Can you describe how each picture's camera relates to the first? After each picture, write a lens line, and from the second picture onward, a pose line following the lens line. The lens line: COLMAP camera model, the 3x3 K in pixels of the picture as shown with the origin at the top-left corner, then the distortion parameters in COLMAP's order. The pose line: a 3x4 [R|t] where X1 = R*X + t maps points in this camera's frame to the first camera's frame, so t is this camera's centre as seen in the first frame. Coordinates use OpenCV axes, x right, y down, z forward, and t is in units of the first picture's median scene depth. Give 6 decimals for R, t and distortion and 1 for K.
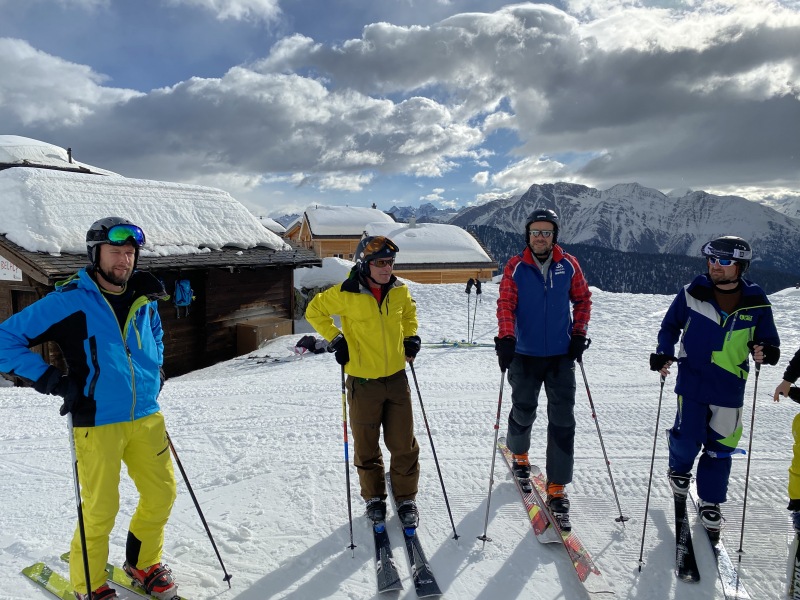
lens RADIAL K [[603.4, 0, 399.3], [0, 603.4, 295.4], [0, 0, 1]] dist [0.112341, -0.135174]
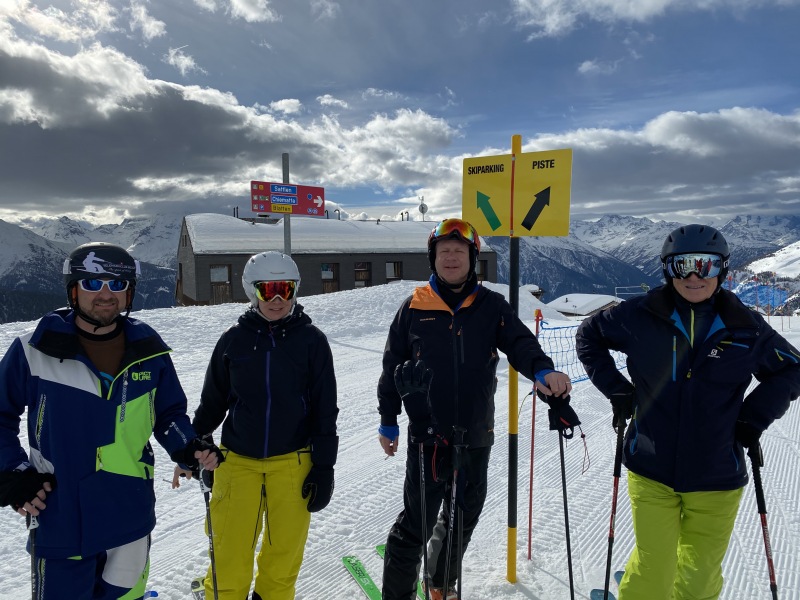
lens RADIAL K [[603.4, 0, 399.3], [0, 603.4, 295.4], [0, 0, 1]] dist [0.112341, -0.135174]
pose [[0.475952, -0.068491, 0.876800, 0.158585], [0.100152, 0.994698, 0.023335, -0.031768], [-0.873750, 0.076706, 0.480289, 0.482167]]
